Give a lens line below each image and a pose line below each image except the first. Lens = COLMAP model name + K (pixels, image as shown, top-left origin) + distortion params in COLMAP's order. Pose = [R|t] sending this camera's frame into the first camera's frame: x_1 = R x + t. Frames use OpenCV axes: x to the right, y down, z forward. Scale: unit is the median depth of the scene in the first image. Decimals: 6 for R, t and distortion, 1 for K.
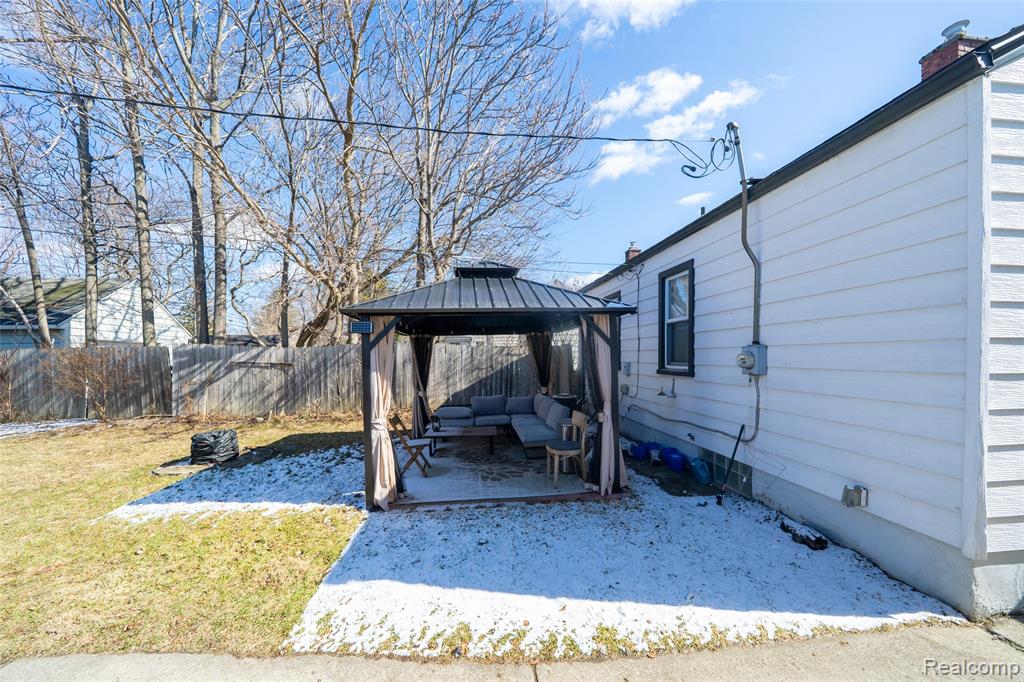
lens RADIAL K [[354.7, 0, 517.9], [0, 354.7, 356.6], [0, 0, 1]] dist [-0.006764, -0.000323]
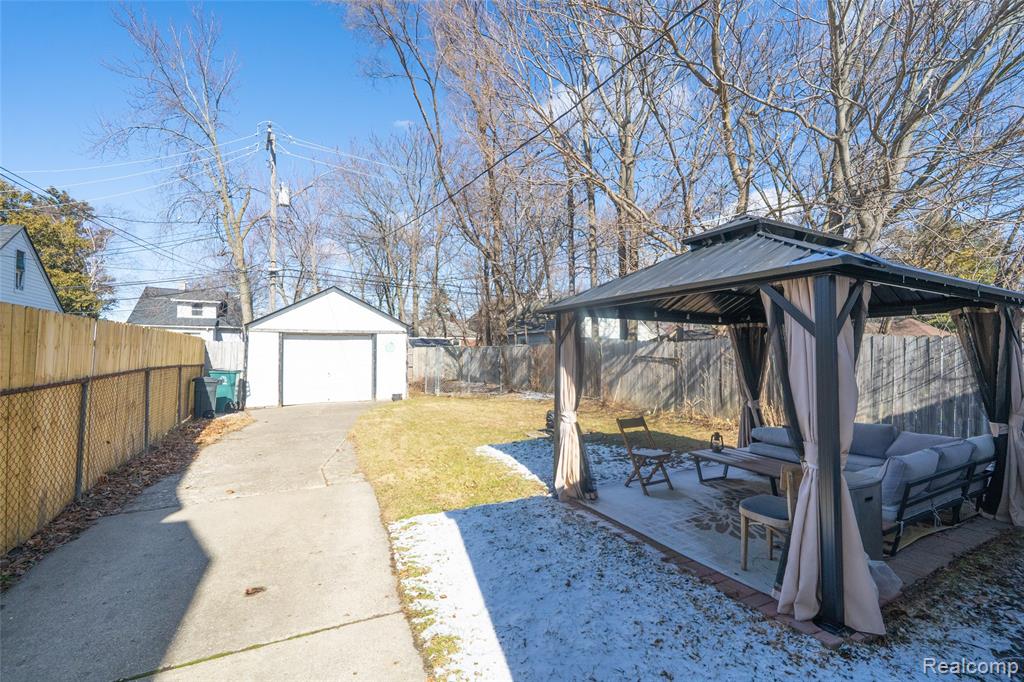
lens RADIAL K [[448.0, 0, 515.4], [0, 448.0, 336.9], [0, 0, 1]] dist [-0.002902, -0.000669]
pose [[0.361212, -0.019030, -0.932289, 0.399824], [-0.012971, 0.999592, -0.025429, -0.004066], [0.932393, 0.021278, 0.360818, 0.197145]]
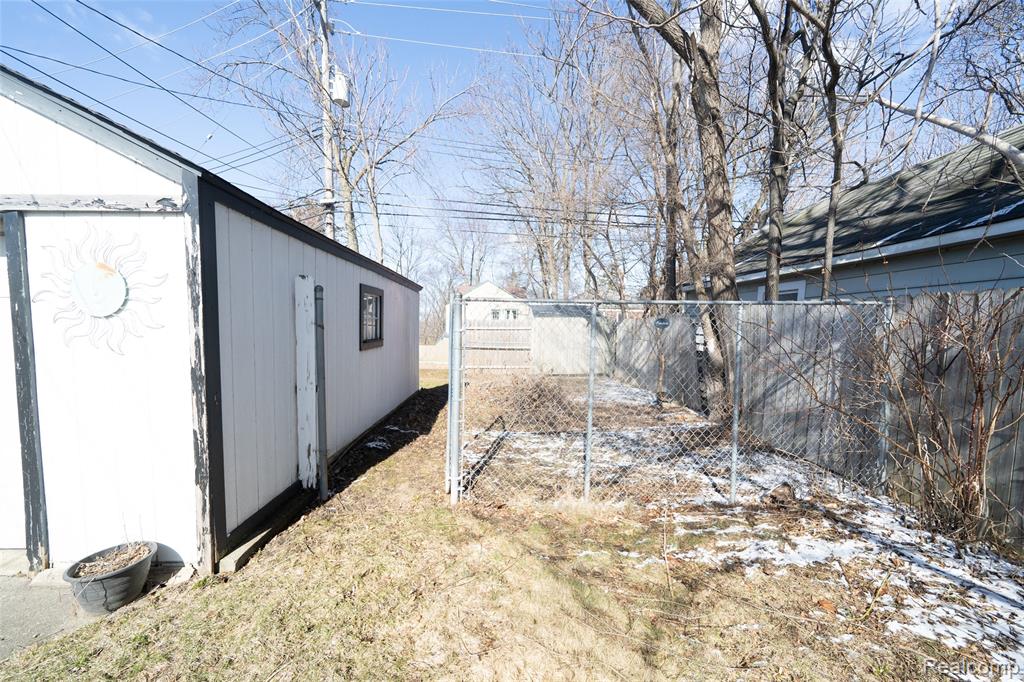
lens RADIAL K [[354.7, 0, 507.4], [0, 354.7, 344.5], [0, 0, 1]] dist [-0.006764, -0.000323]
pose [[-0.101430, 0.065515, -0.992683, -1.281790], [-0.018926, 0.997522, 0.067768, 0.014437], [0.994663, 0.025661, -0.099938, 0.709968]]
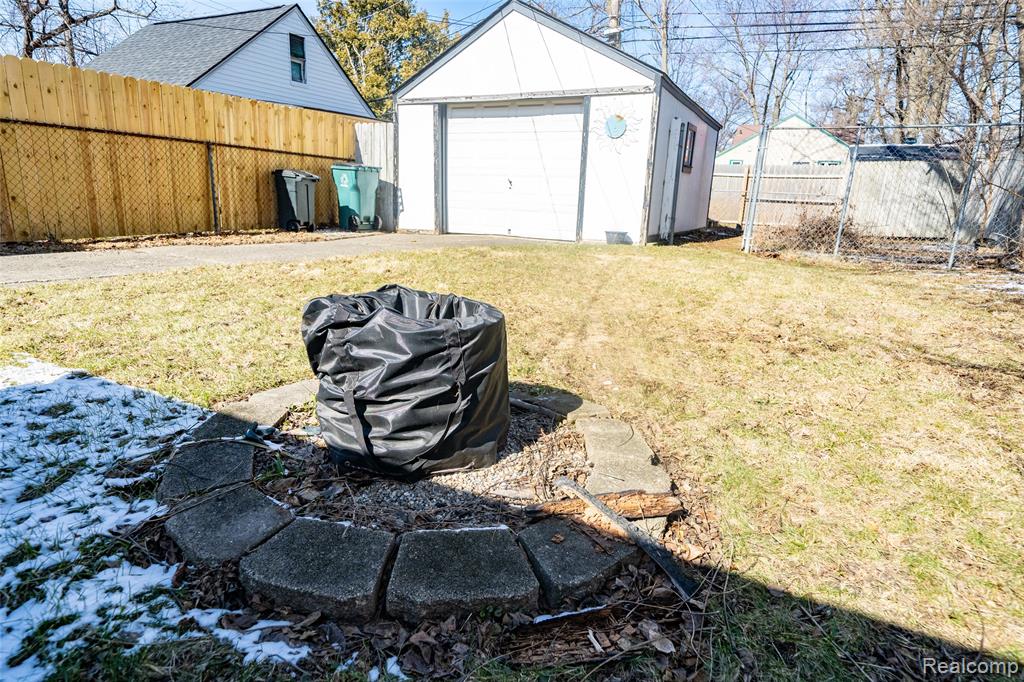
lens RADIAL K [[572.8, 0, 501.5], [0, 572.8, 342.1], [0, 0, 1]] dist [0.006556, -0.000765]
pose [[-0.566982, 0.202749, -0.798388, -0.448448], [-0.035371, 0.962349, 0.269505, 0.104608], [0.822970, 0.181044, -0.538464, 0.859205]]
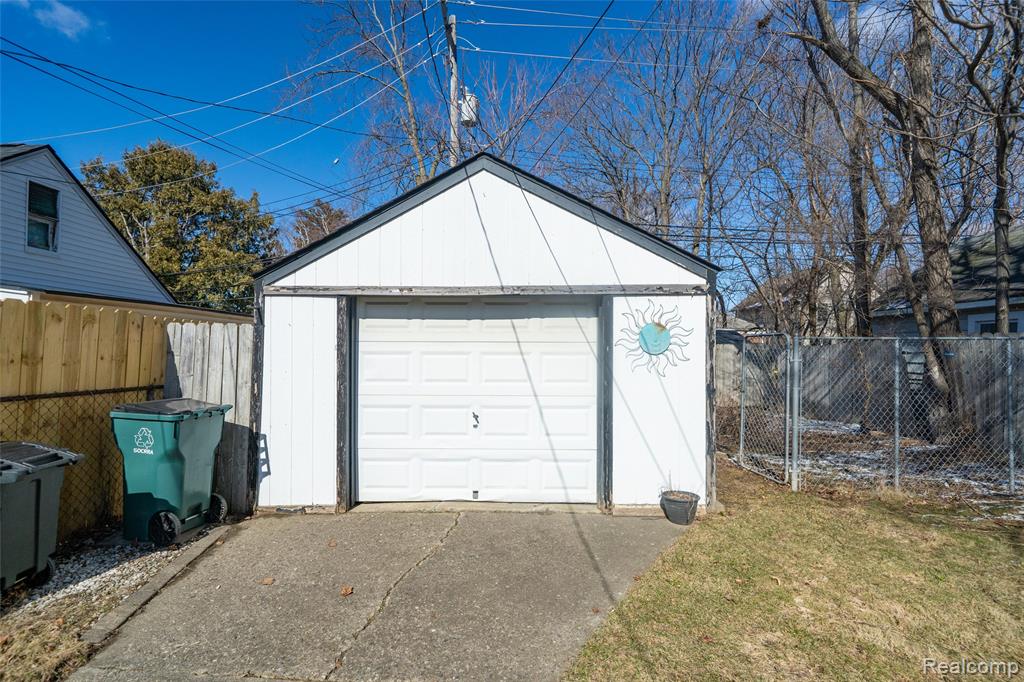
lens RADIAL K [[470.8, 0, 509.0], [0, 470.8, 343.6], [0, 0, 1]] dist [0.003203, -0.000562]
pose [[-0.145160, -0.004949, -0.989396, -0.892402], [-0.012652, 0.999915, -0.003145, 0.008218], [0.989327, 0.012061, -0.145210, 0.285556]]
